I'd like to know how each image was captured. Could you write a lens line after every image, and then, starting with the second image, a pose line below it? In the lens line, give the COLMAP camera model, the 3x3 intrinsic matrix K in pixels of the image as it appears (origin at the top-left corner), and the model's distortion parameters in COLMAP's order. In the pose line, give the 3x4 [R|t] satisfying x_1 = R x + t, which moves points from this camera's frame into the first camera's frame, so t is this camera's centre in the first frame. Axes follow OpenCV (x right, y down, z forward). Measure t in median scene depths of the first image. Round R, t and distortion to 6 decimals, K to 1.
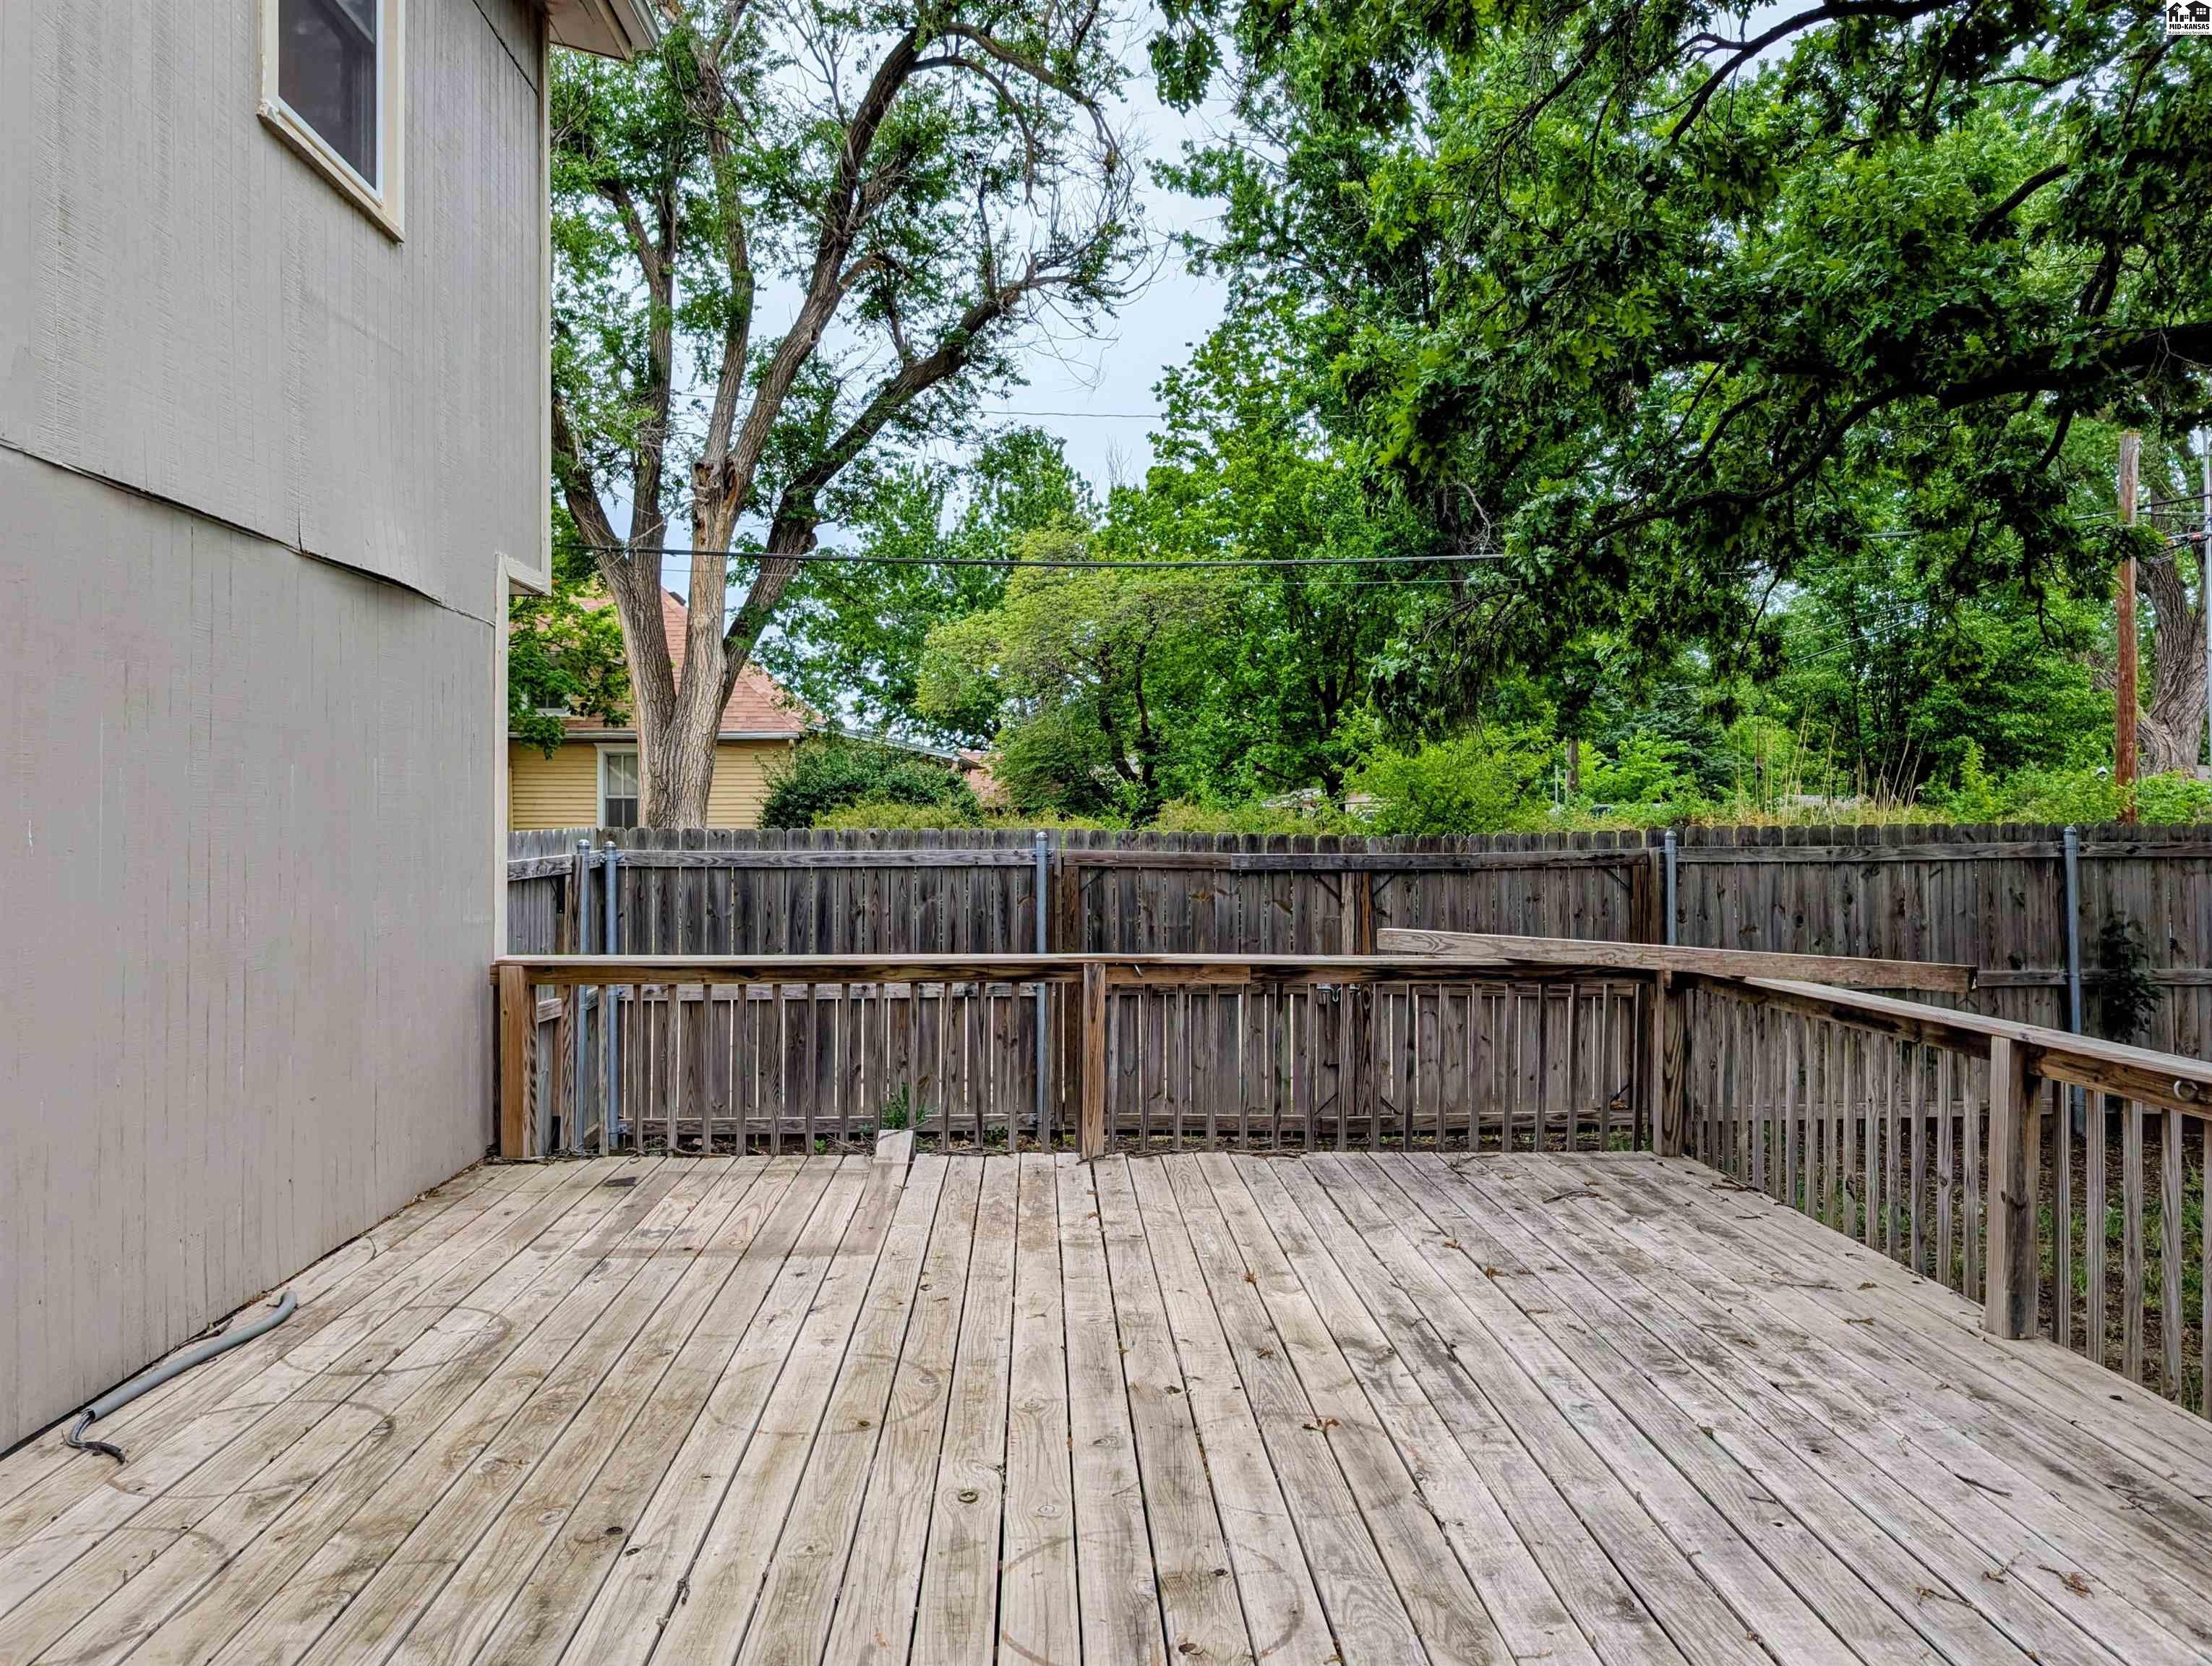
lens RADIAL K [[1594.3, 0, 1113.8], [0, 1594.3, 829.8], [0, 0, 1]] dist [0.069699, -0.095927]
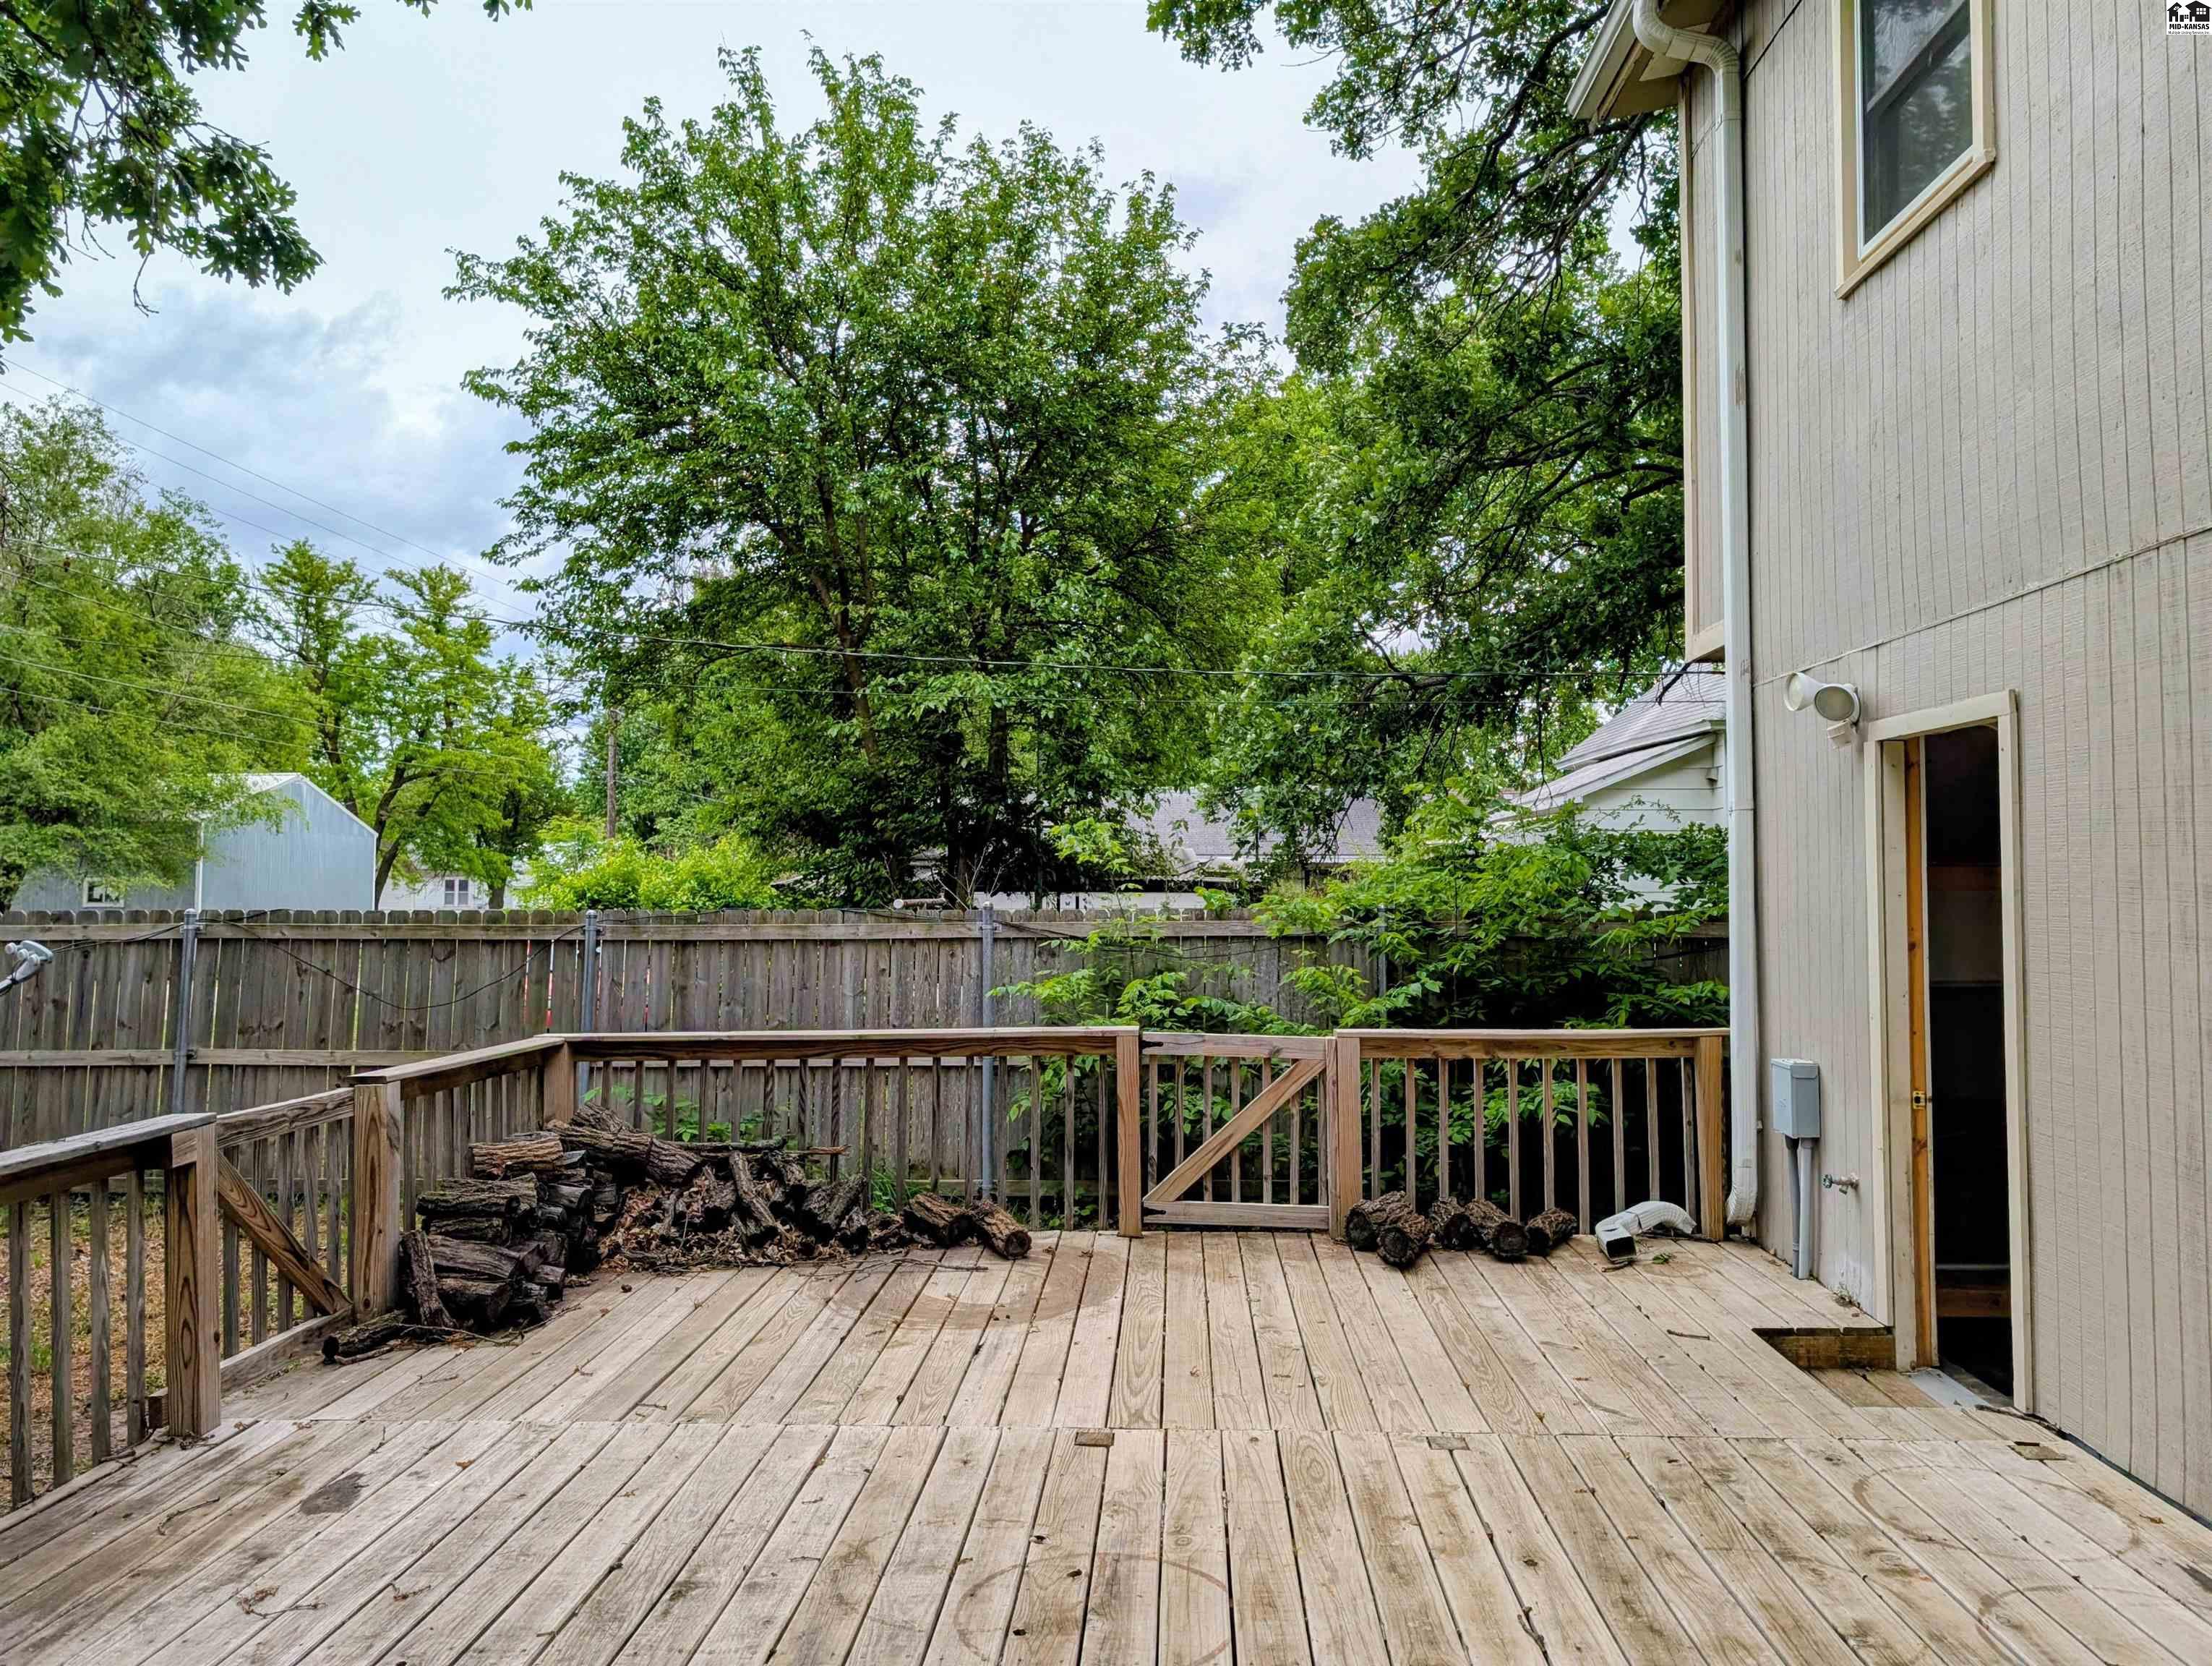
lens RADIAL K [[1594.3, 0, 1113.8], [0, 1594.3, 829.8], [0, 0, 1]] dist [0.069699, -0.095927]
pose [[-0.995665, 0.006884, 0.092753, -0.097451], [0.004395, 0.999625, -0.027018, -0.027038], [-0.092904, -0.026494, -0.995323, 2.115572]]
